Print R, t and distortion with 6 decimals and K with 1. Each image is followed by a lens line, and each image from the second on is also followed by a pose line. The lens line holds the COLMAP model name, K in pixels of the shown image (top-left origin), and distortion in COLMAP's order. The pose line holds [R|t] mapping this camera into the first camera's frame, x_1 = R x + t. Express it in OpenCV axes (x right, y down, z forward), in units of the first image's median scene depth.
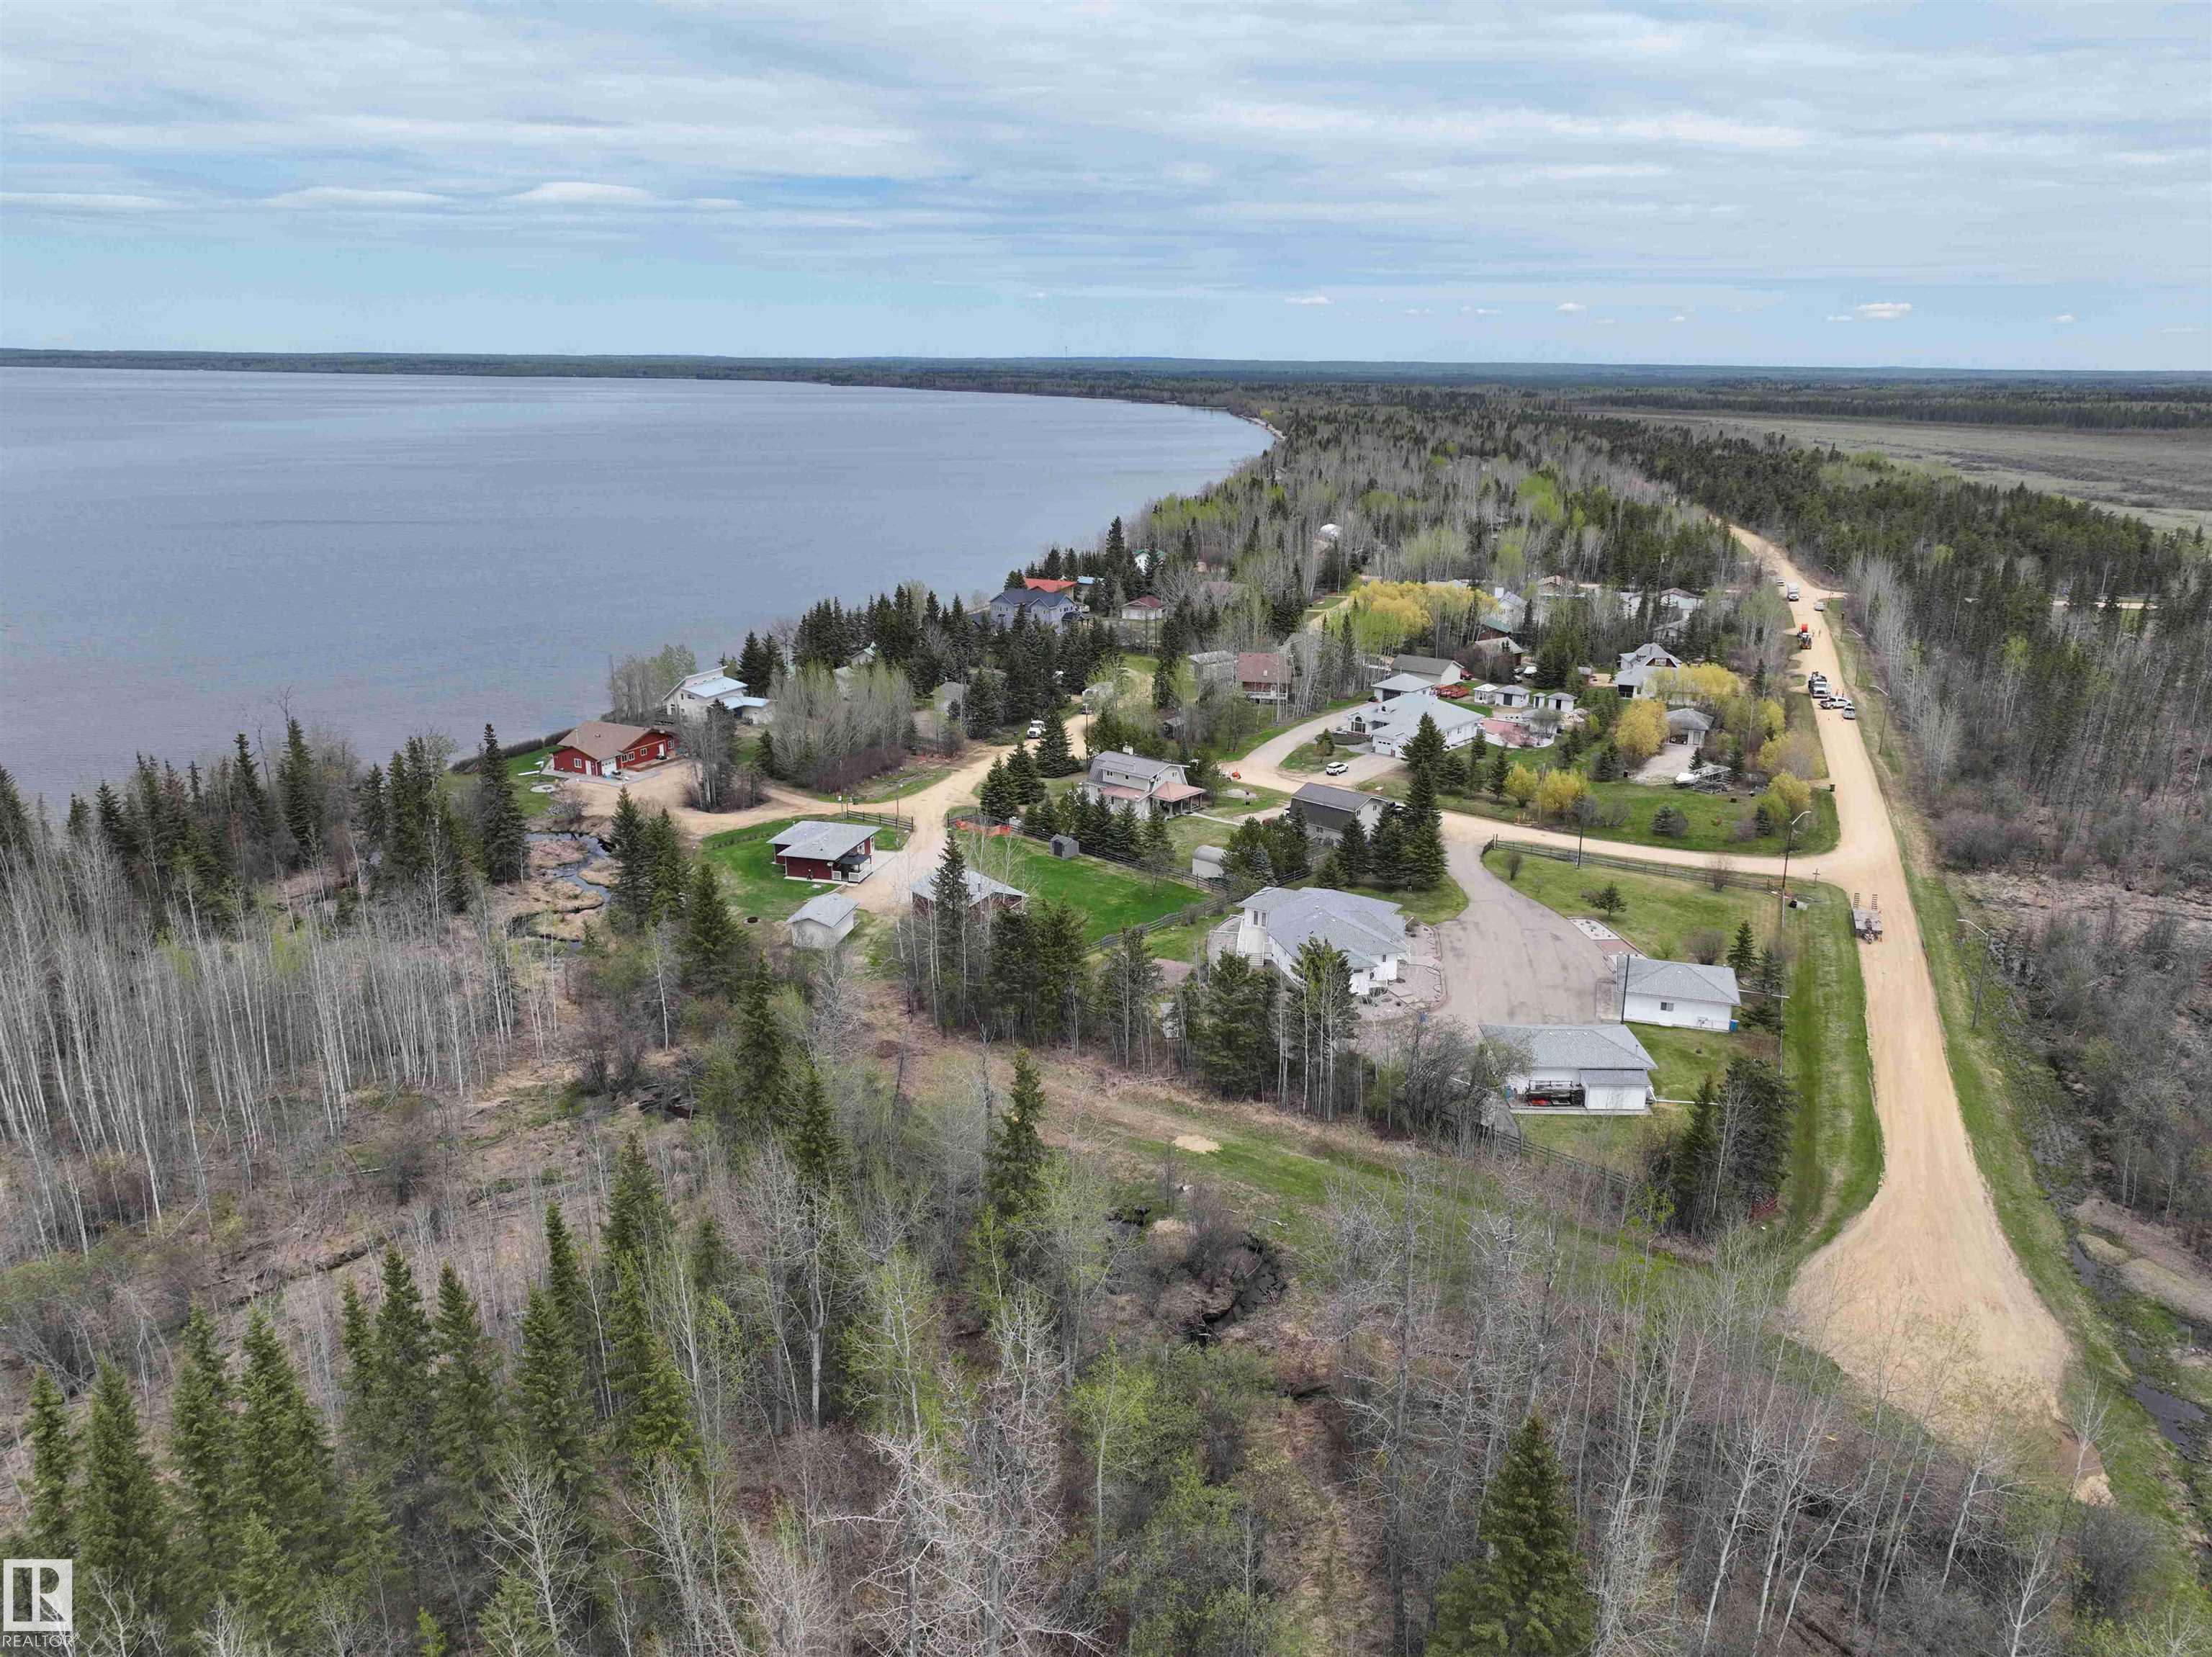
lens RADIAL K [[1589.3, 0, 1106.0], [0, 1589.3, 828.5], [0, 0, 1]] dist [0.006056, 0.008440]
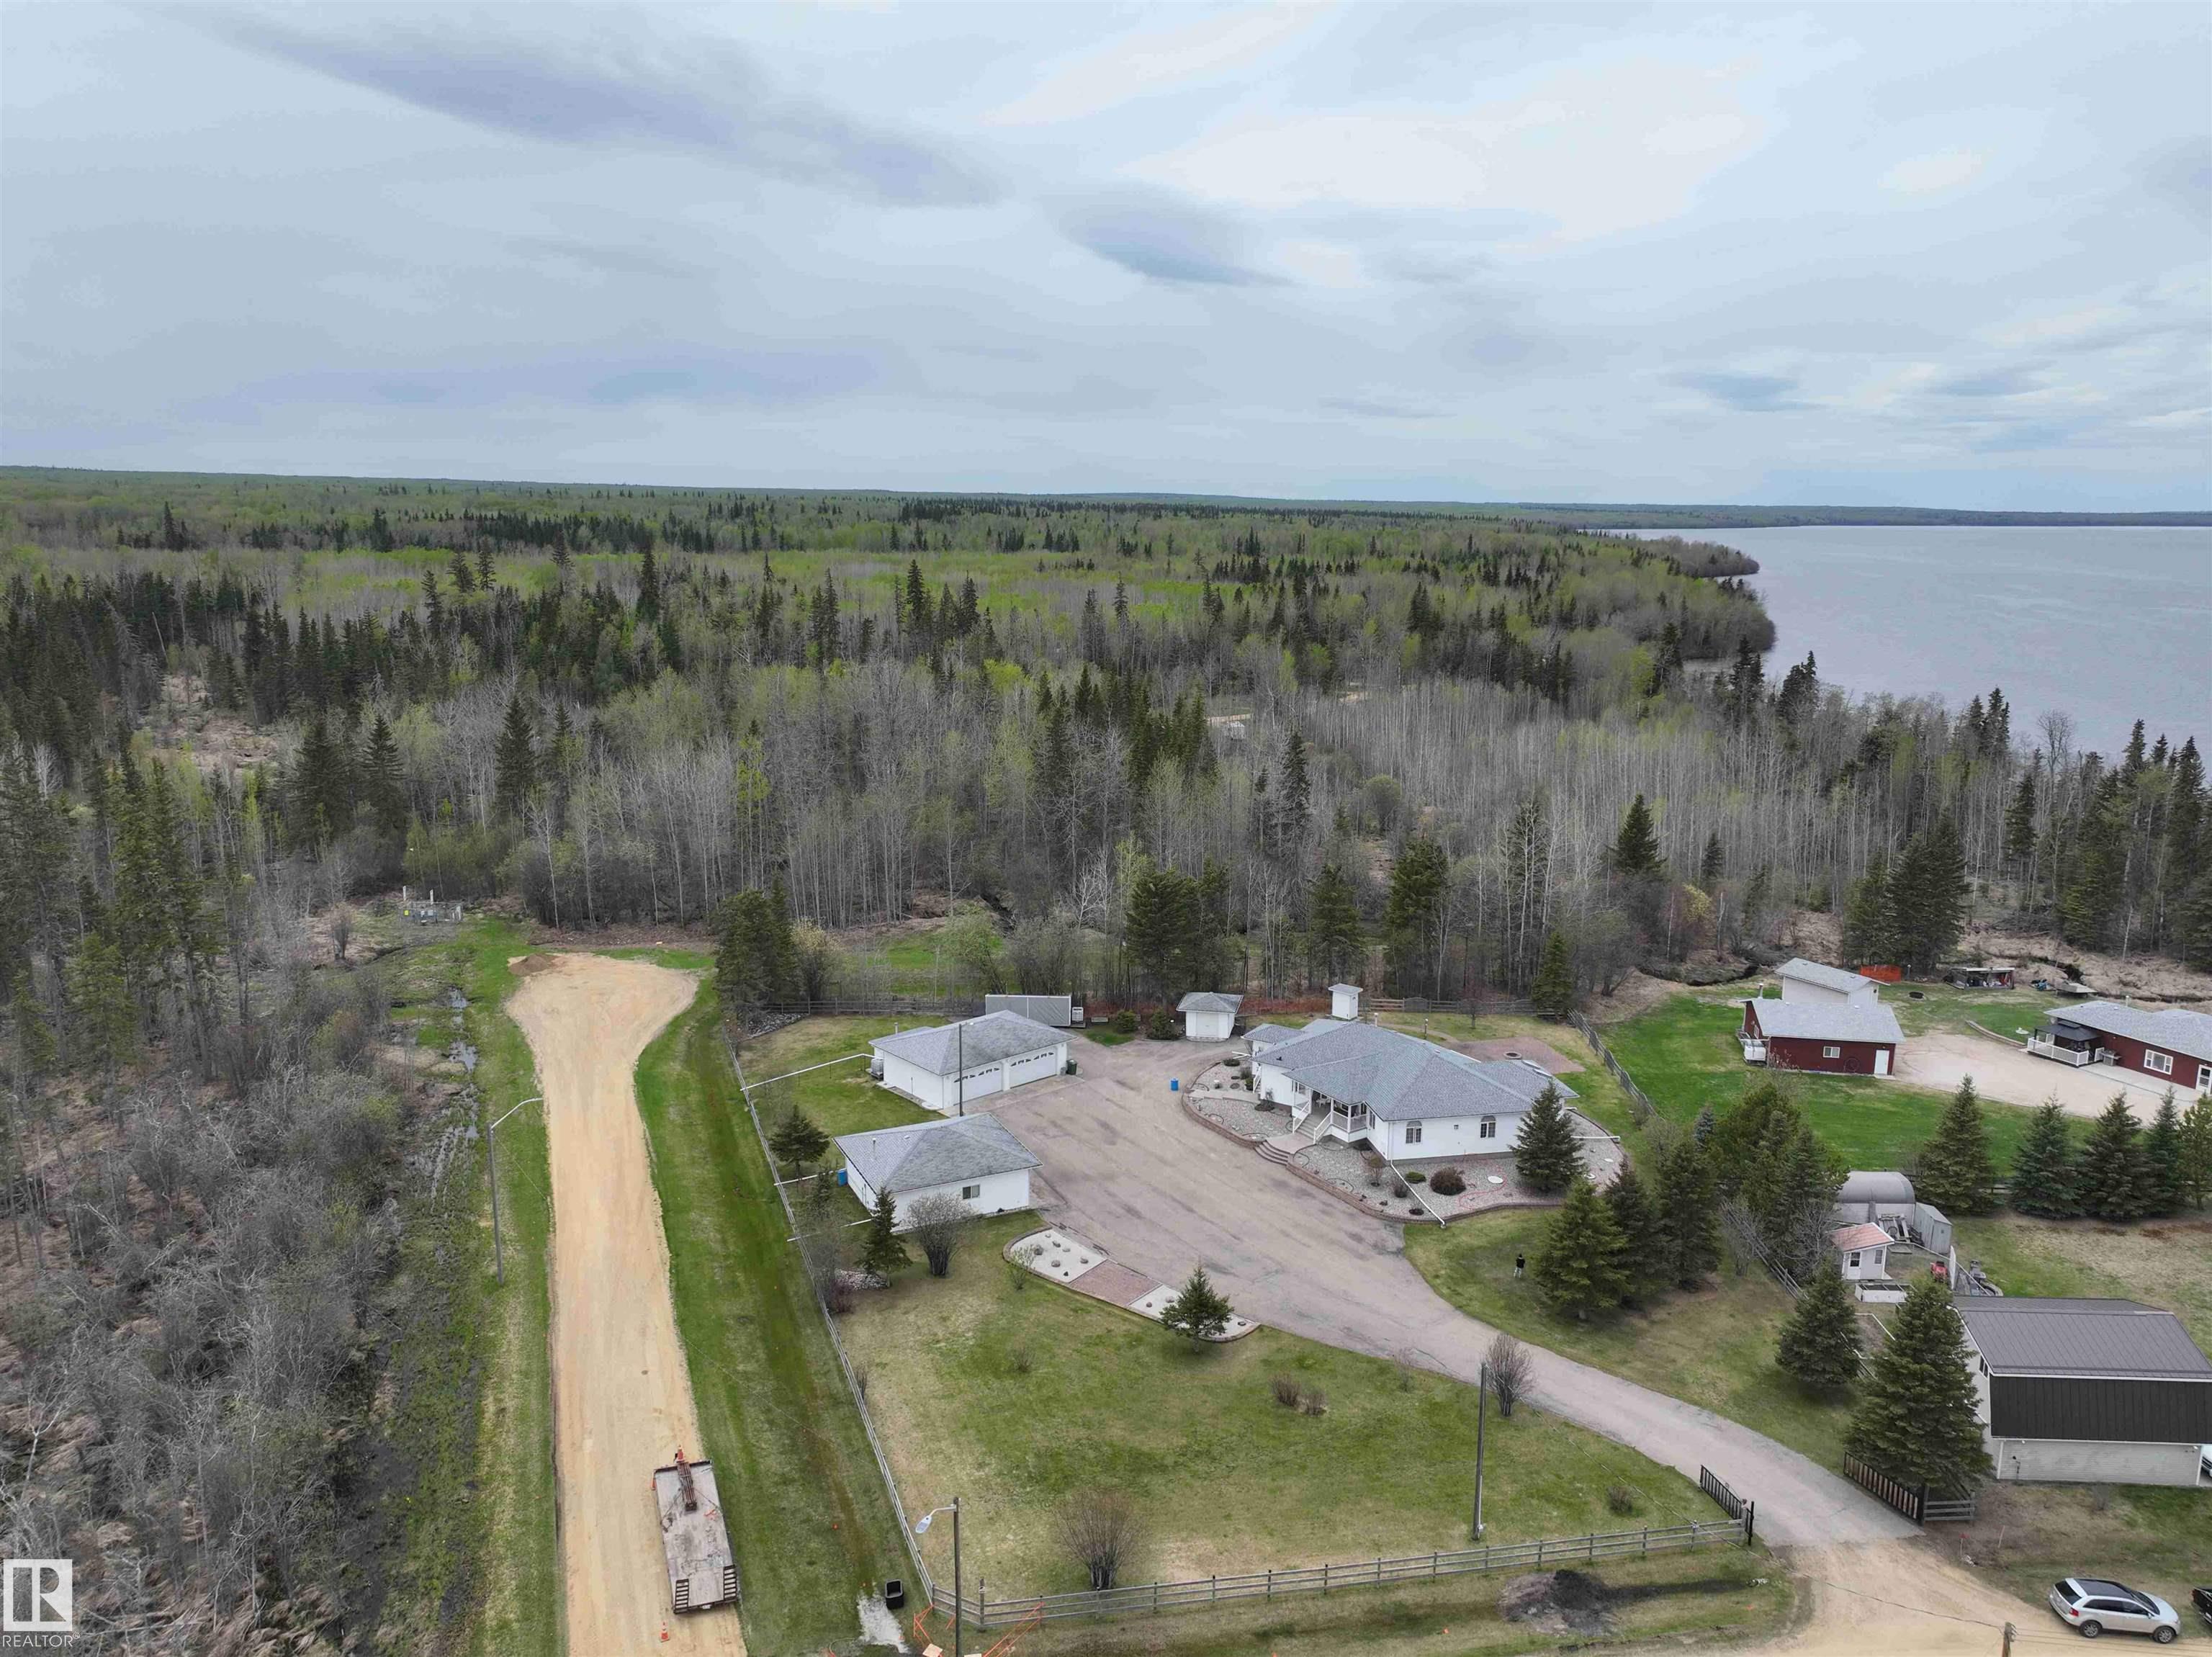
lens RADIAL K [[1591.0, 0, 1123.0], [0, 1591.0, 825.0], [0, 0, 1]] dist [0.003424, 0.004702]
pose [[-0.736935, 0.120591, -0.665120, 0.489181], [-0.203184, 0.898938, 0.388106, -0.203820], [0.644704, 0.421150, -0.637957, 0.953366]]
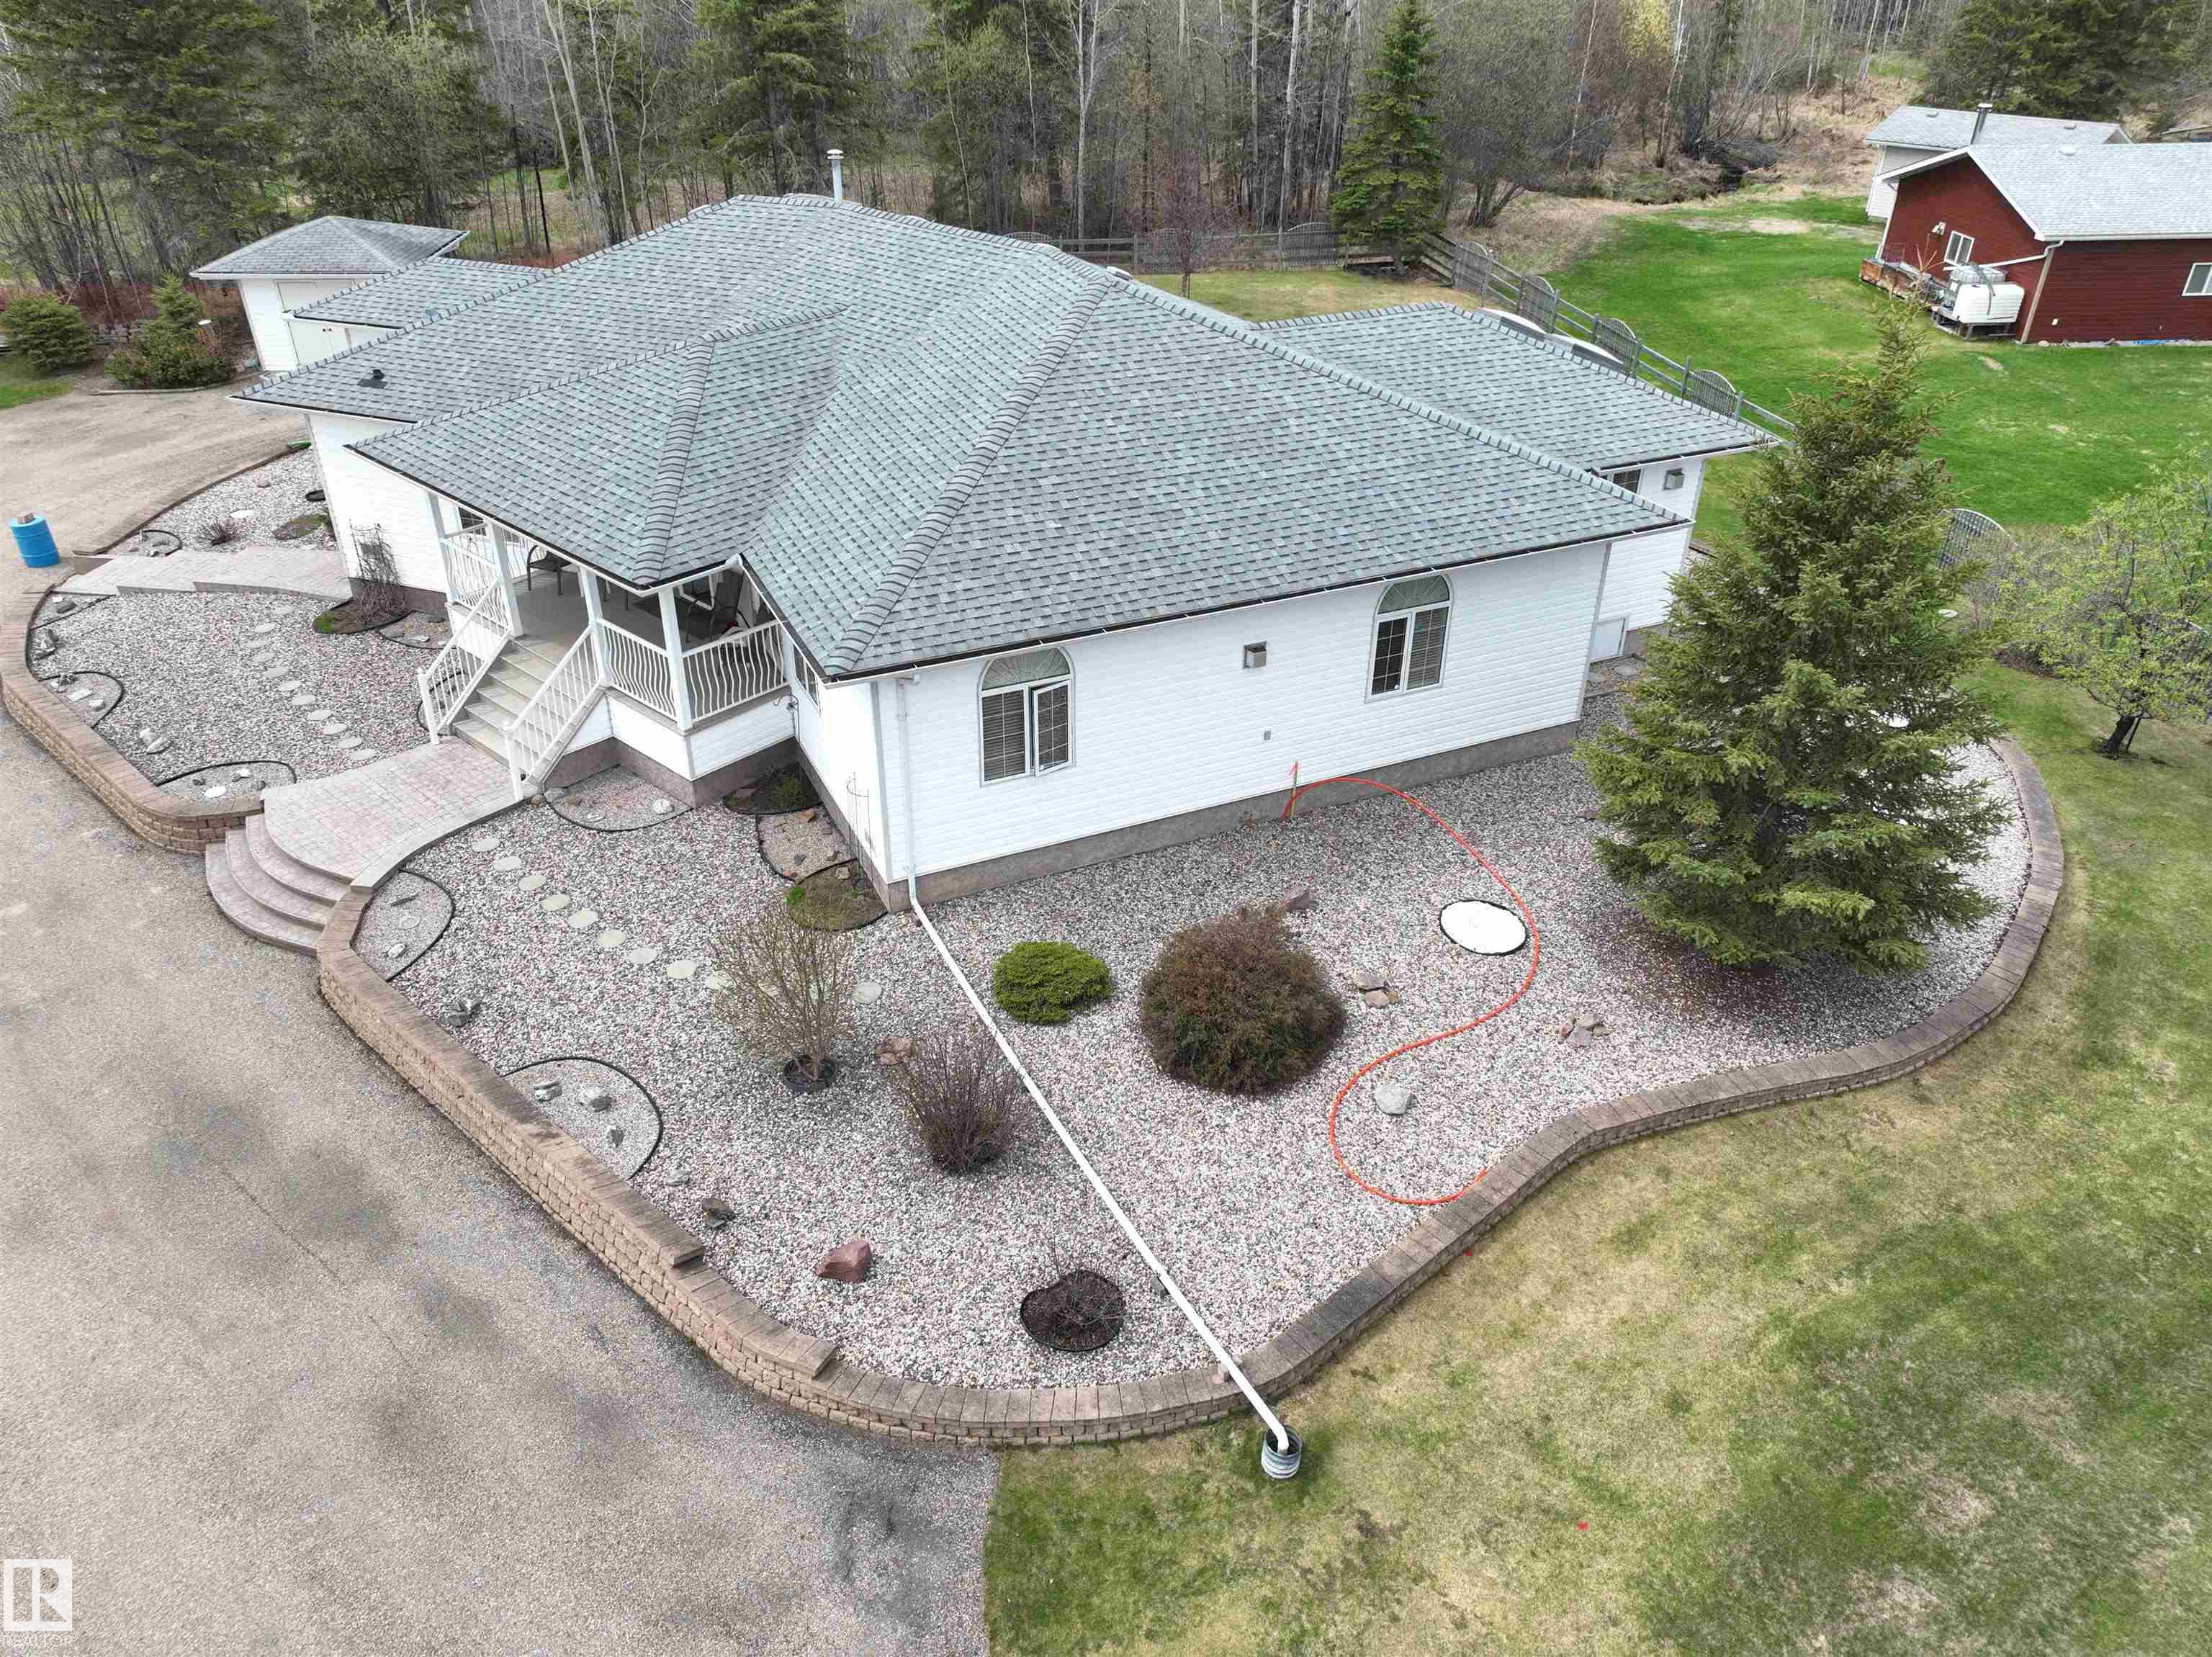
lens RADIAL K [[1588.7, 0, 1127.4], [0, 1588.7, 826.8], [0, 0, 1]] dist [0.011865, -0.001573]
pose [[-0.551236, 0.425791, -0.717524, 0.184995], [-0.249884, 0.736254, 0.628879, -0.007178], [0.796051, 0.525959, -0.299451, 0.780287]]
